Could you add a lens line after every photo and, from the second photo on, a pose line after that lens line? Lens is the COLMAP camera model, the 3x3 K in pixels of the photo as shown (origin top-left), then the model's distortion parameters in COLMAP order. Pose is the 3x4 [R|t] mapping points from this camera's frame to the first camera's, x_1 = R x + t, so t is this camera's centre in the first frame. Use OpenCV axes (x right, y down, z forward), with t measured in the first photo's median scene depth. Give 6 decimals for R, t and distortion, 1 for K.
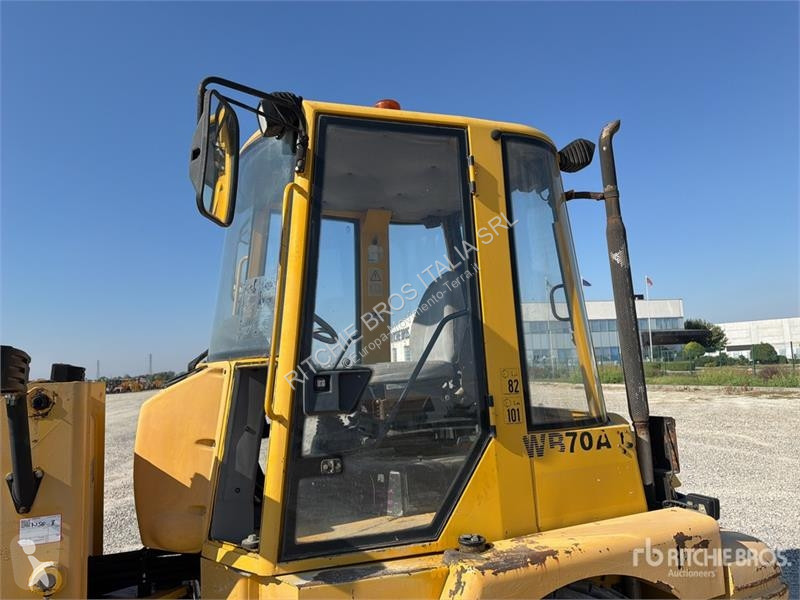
lens RADIAL K [[568.6, 0, 402.3], [0, 568.6, 301.3], [0, 0, 1]] dist [0.053598, -0.070078]
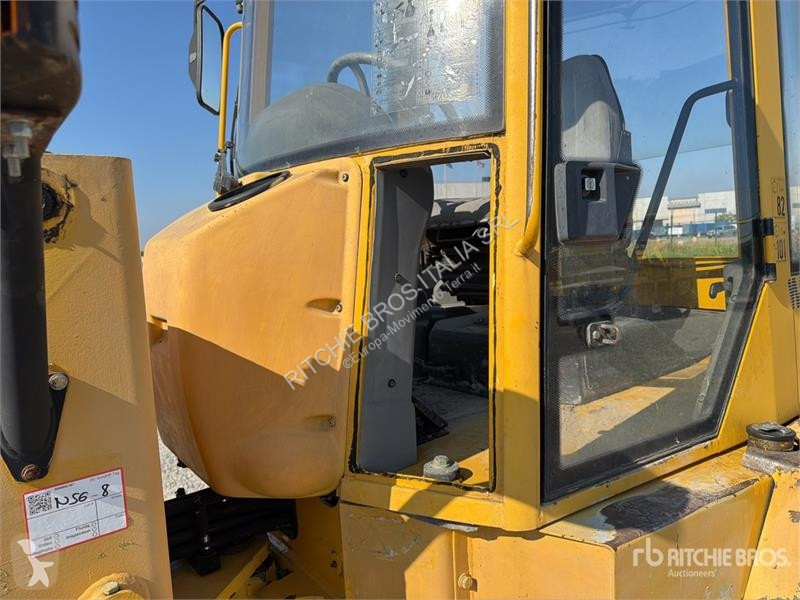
lens RADIAL K [[573.2, 0, 406.3], [0, 573.2, 285.0], [0, 0, 1]] dist [0.039357, -0.058370]
pose [[0.968161, -0.028743, 0.248672, -0.394673], [-0.015751, 0.984423, 0.175111, 0.128713], [-0.249832, -0.173453, 0.952627, 0.454252]]
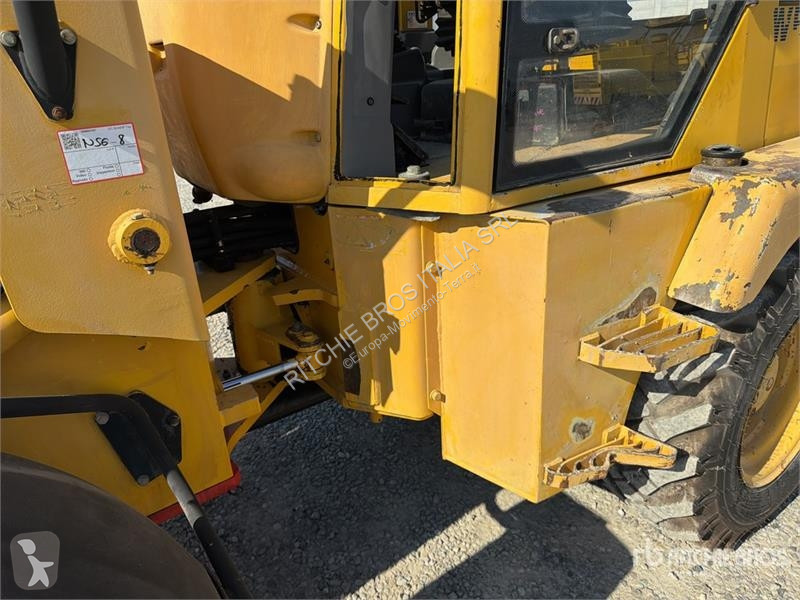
lens RADIAL K [[571.9, 0, 396.5], [0, 571.9, 302.5], [0, 0, 1]] dist [0.065825, -0.096994]
pose [[0.978928, -0.100212, 0.177927, -0.376240], [0.000004, 0.871317, 0.490720, 0.204913], [-0.204207, -0.480379, 0.852957, 0.344557]]
